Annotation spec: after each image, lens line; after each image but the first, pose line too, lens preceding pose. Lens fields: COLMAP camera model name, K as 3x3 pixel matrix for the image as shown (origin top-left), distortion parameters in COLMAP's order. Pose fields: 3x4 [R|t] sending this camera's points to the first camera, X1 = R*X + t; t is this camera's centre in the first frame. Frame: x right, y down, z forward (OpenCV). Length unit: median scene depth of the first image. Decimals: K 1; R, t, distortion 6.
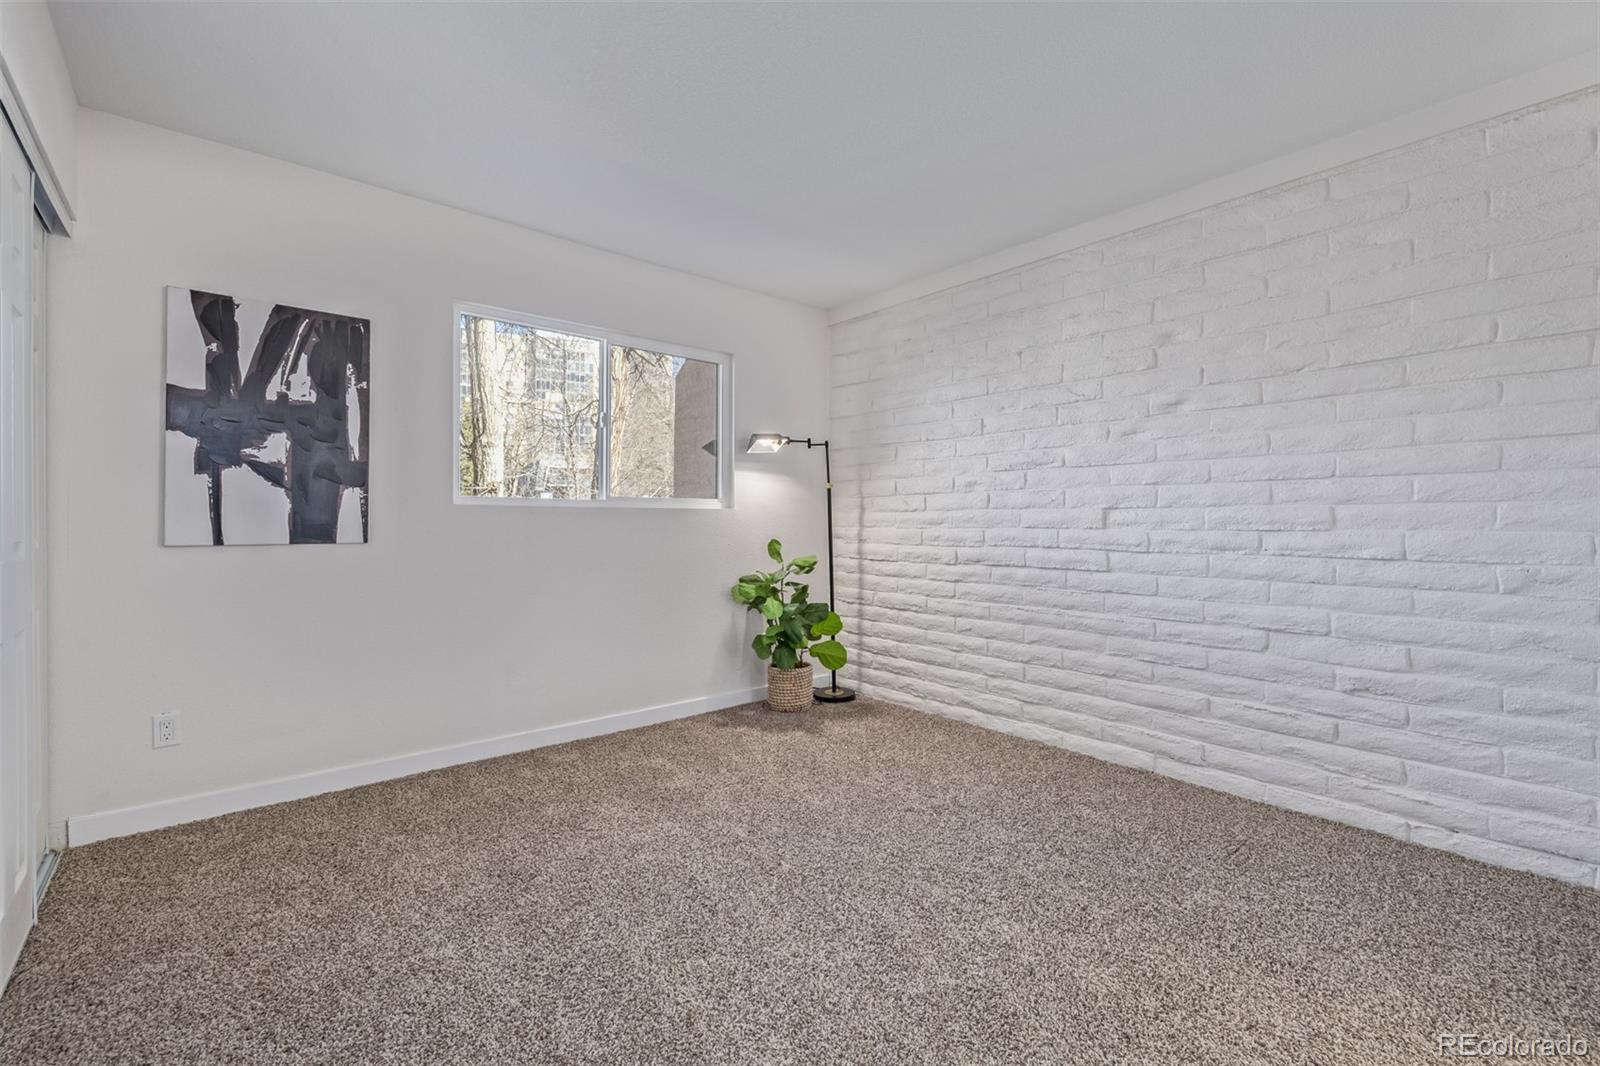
lens RADIAL K [[676.2, 0, 794.1], [0, 676.2, 520.3], [0, 0, 1]] dist [0.001458, -0.000253]
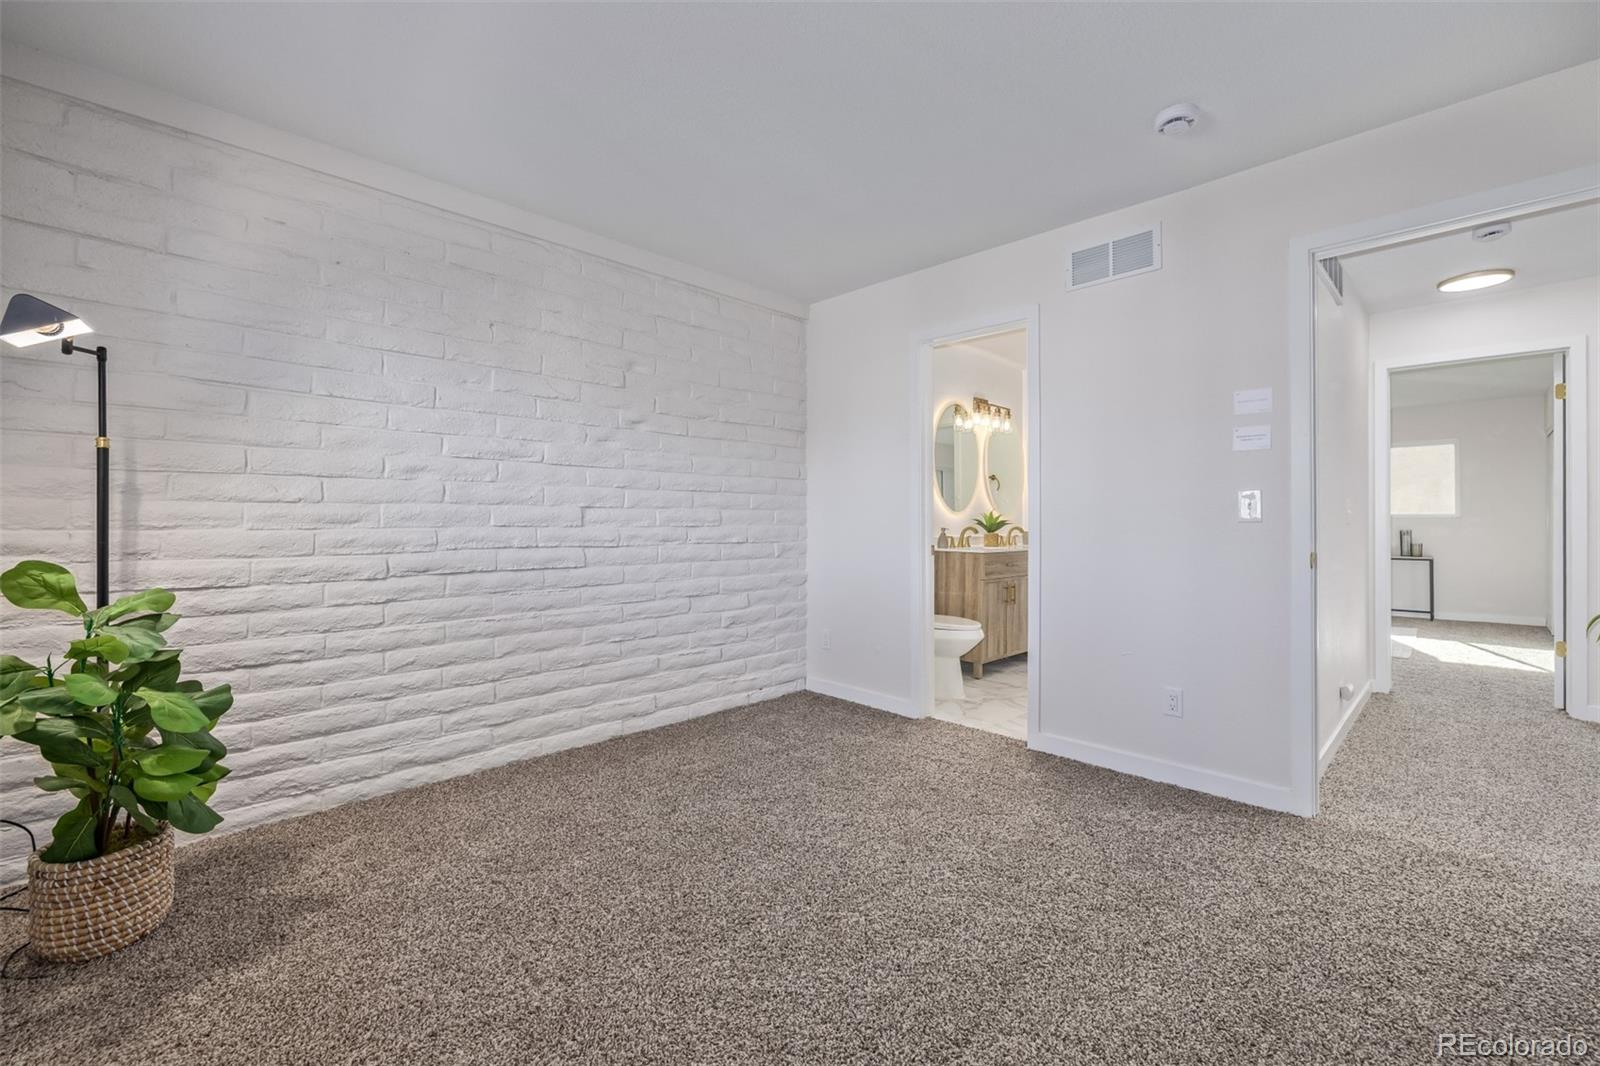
lens RADIAL K [[676.2, 0, 791.3], [0, 676.2, 522.7], [0, 0, 1]] dist [0.001458, -0.000253]
pose [[-0.064219, -0.001485, 0.997935, -0.601014], [-0.003336, 0.999994, 0.001273, 0.004010], [-0.997930, -0.003247, -0.064223, 0.728444]]
